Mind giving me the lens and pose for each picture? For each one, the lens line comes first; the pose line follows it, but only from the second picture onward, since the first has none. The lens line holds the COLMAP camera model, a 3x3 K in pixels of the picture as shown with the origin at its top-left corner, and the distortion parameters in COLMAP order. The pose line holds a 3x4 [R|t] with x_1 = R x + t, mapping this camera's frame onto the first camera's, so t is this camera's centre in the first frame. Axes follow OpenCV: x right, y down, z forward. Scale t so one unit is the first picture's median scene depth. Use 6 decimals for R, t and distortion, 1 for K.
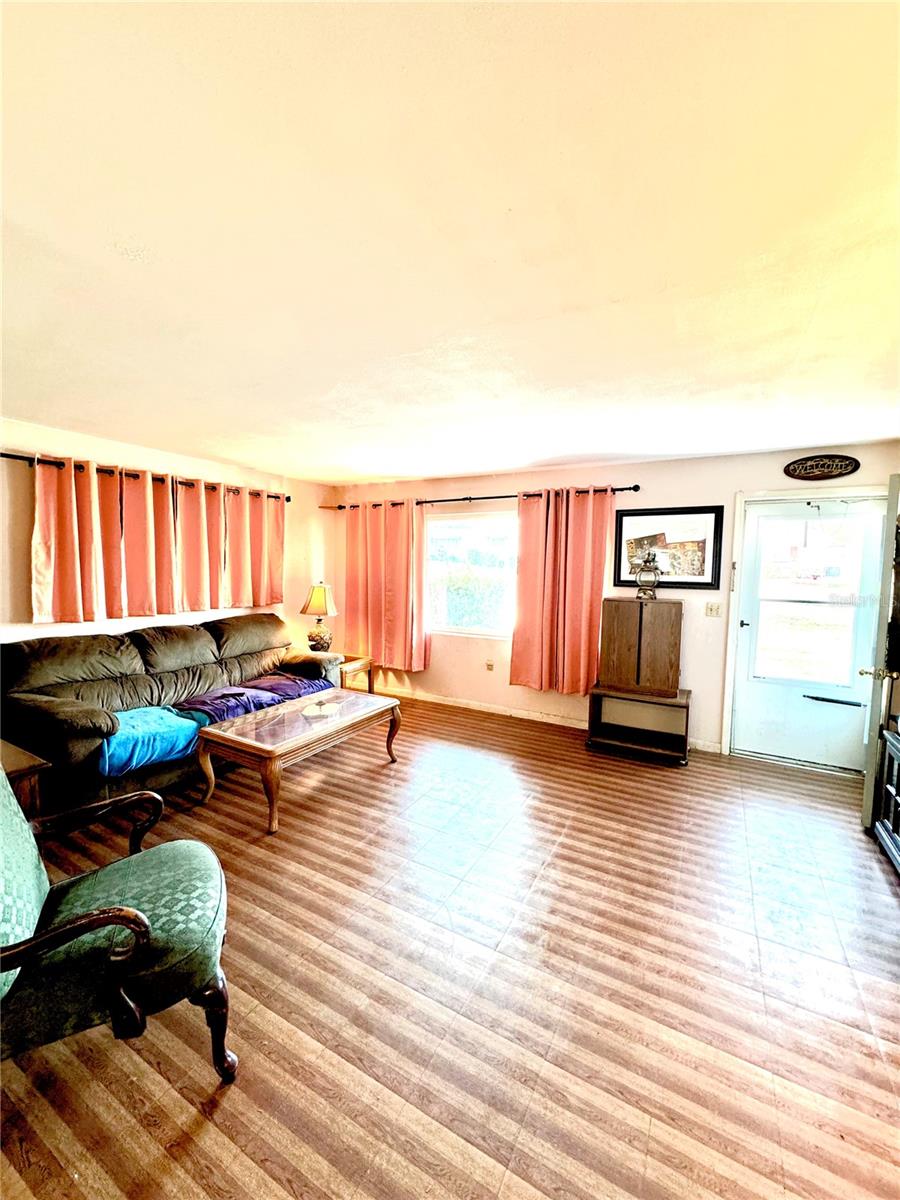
lens RADIAL K [[473.0, 0, 449.7], [0, 473.0, 597.7], [0, 0, 1]] dist [-0.006177, -0.000033]
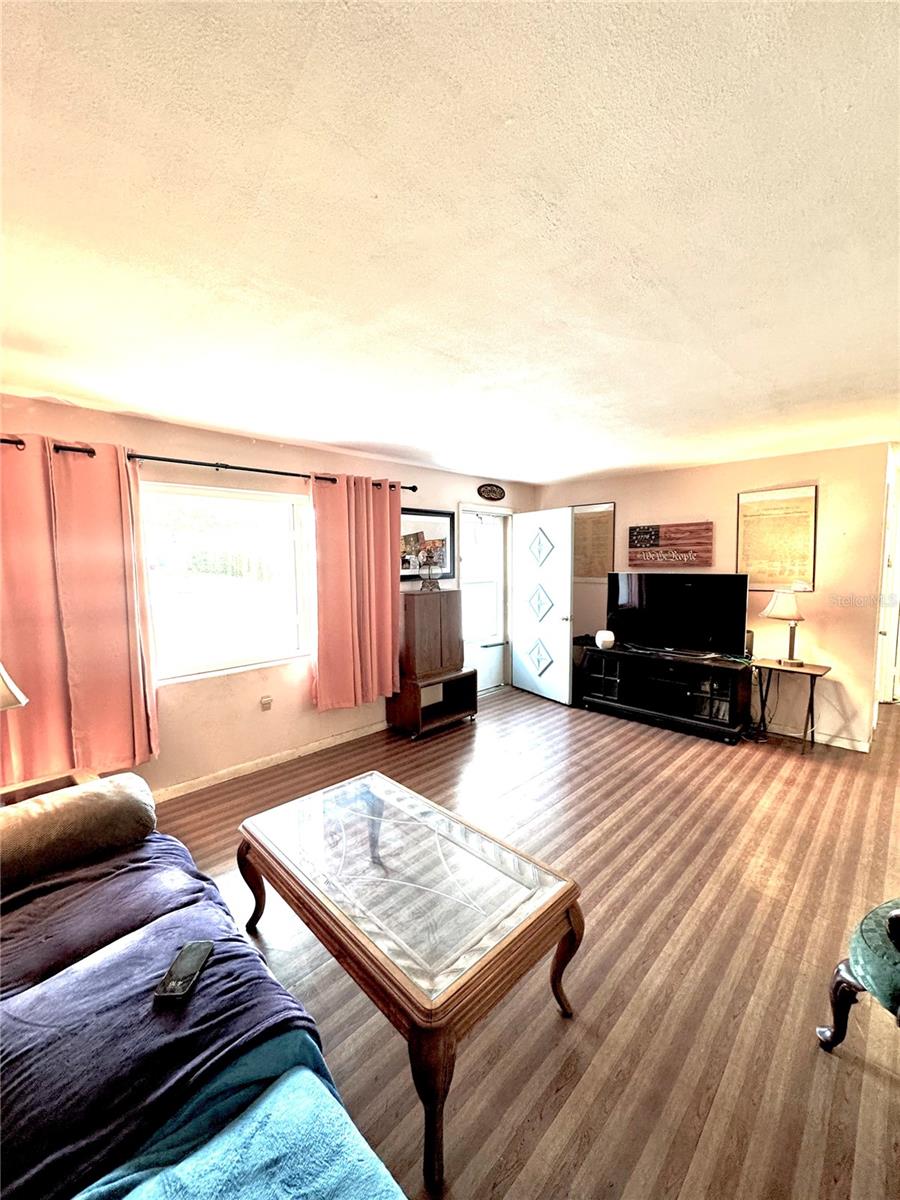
lens RADIAL K [[473.0, 0, 455.8], [0, 473.0, 597.0], [0, 0, 1]] dist [-0.006177, -0.000033]
pose [[0.271675, -0.099760, 0.957205, -0.646417], [0.081088, 0.993449, 0.080523, -0.068391], [-0.958967, 0.055742, 0.277985, 0.641075]]
